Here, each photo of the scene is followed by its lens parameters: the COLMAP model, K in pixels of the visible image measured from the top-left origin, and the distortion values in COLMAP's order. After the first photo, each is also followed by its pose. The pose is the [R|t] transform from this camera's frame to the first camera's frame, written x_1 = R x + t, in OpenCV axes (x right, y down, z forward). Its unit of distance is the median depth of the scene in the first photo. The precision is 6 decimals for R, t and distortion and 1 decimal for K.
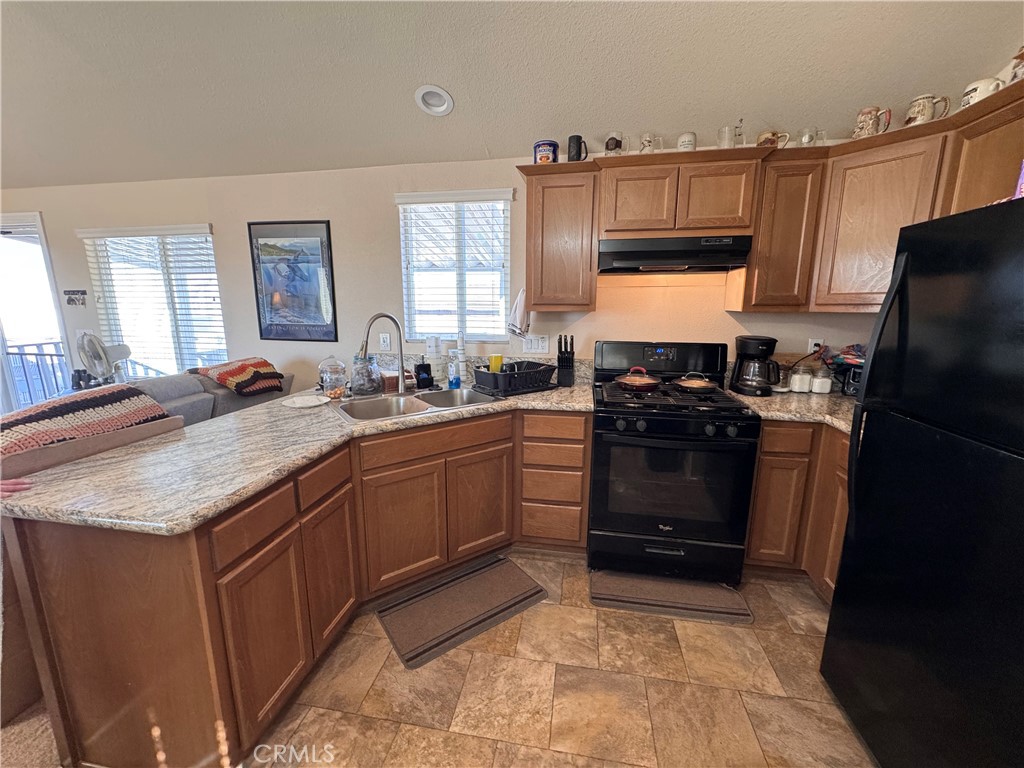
lens RADIAL K [[411.4, 0, 513.4], [0, 411.4, 384.0], [0, 0, 1]] dist [-0.001083, 0.000463]
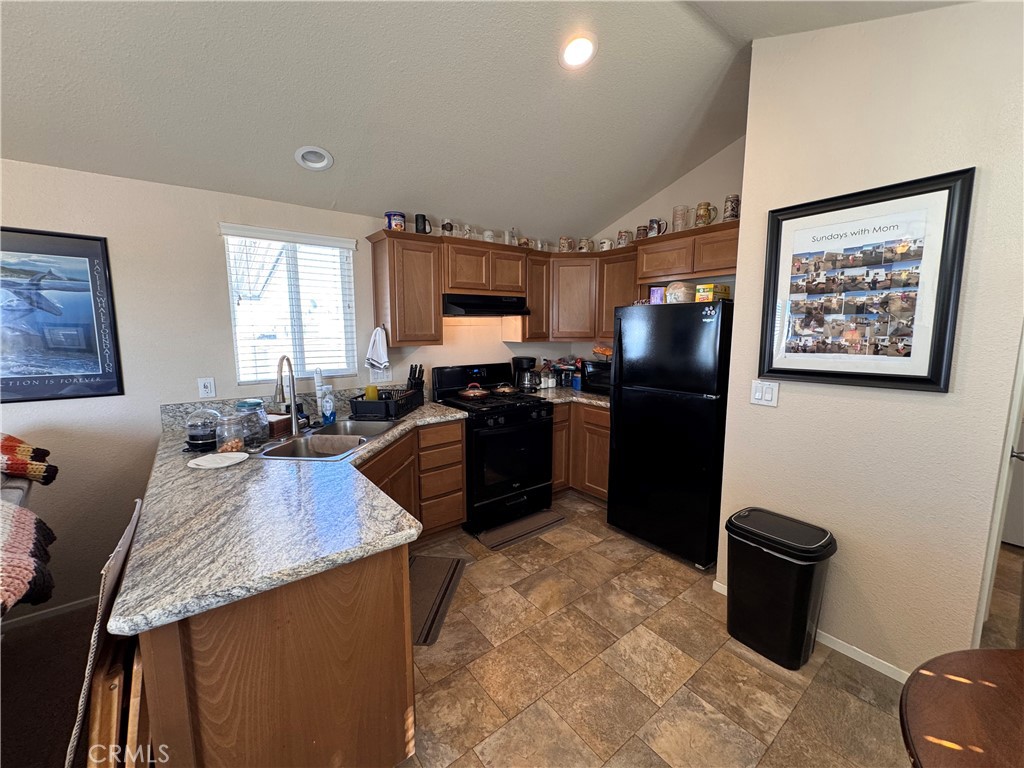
lens RADIAL K [[411.4, 0, 515.9], [0, 411.4, 383.4], [0, 0, 1]] dist [-0.001083, 0.000463]
pose [[0.665999, -0.104331, 0.738620, -0.678248], [0.144842, 0.989412, 0.009154, -0.034004], [-0.731755, 0.100887, 0.674060, -0.058947]]
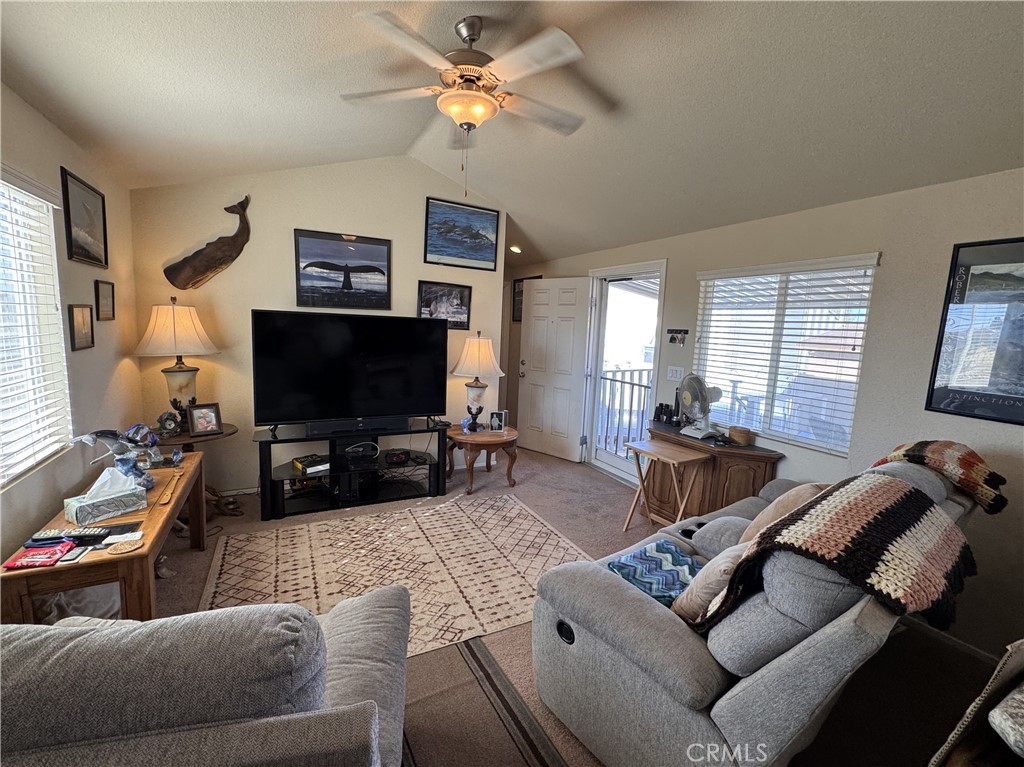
lens RADIAL K [[431.1, 0, 516.7], [0, 431.1, 381.1], [0, 0, 1]] dist [-0.001314, -0.000206]
pose [[0.617573, 0.126221, -0.776320, -0.671420], [-0.195447, 0.980706, 0.003972, -0.033379], [0.761843, 0.149276, 0.630327, 0.017661]]
